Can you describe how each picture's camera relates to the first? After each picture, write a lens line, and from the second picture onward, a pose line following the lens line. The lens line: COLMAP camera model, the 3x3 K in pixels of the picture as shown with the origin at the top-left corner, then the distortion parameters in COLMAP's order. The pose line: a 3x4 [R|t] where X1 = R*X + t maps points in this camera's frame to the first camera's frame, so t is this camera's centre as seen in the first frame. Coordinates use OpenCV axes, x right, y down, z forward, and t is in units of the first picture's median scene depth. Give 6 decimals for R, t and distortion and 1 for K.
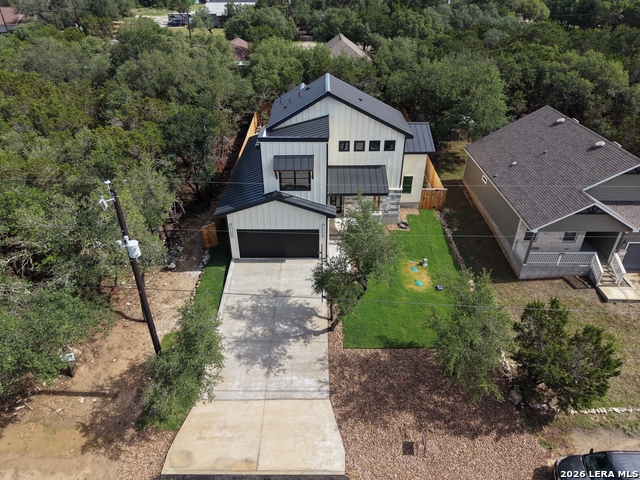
lens RADIAL K [[433.5, 0, 321.9], [0, 433.5, 245.3], [0, 0, 1]] dist [-0.001910, -0.001408]
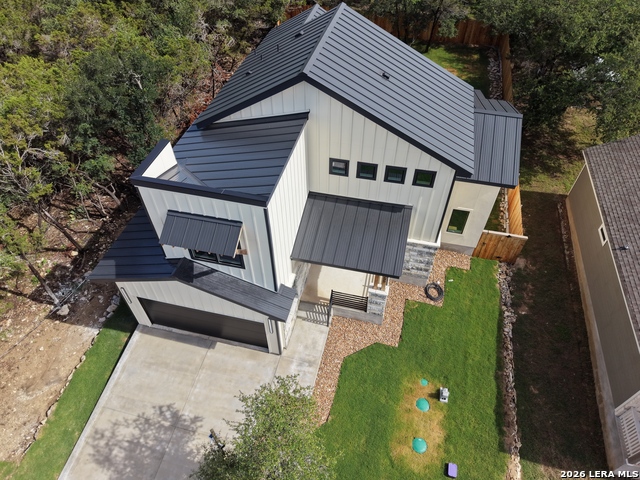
lens RADIAL K [[433.5, 0, 321.7], [0, 433.5, 242.3], [0, 0, 1]] dist [-0.001910, -0.001408]
pose [[0.972860, 0.169905, -0.157088, 0.134227], [-0.122092, 0.953584, 0.275265, -0.291378], [0.196565, -0.248615, 0.948447, 0.469622]]
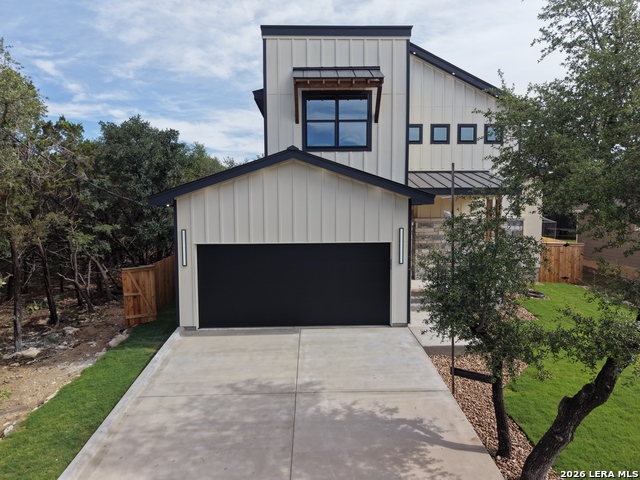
lens RADIAL K [[433.5, 0, 321.6], [0, 433.5, 238.2], [0, 0, 1]] dist [-0.001910, -0.001408]
pose [[0.999687, -0.006877, 0.024059, -0.080800], [0.017465, 0.880299, -0.474098, 0.151324], [-0.017919, 0.474370, 0.880143, 0.590505]]
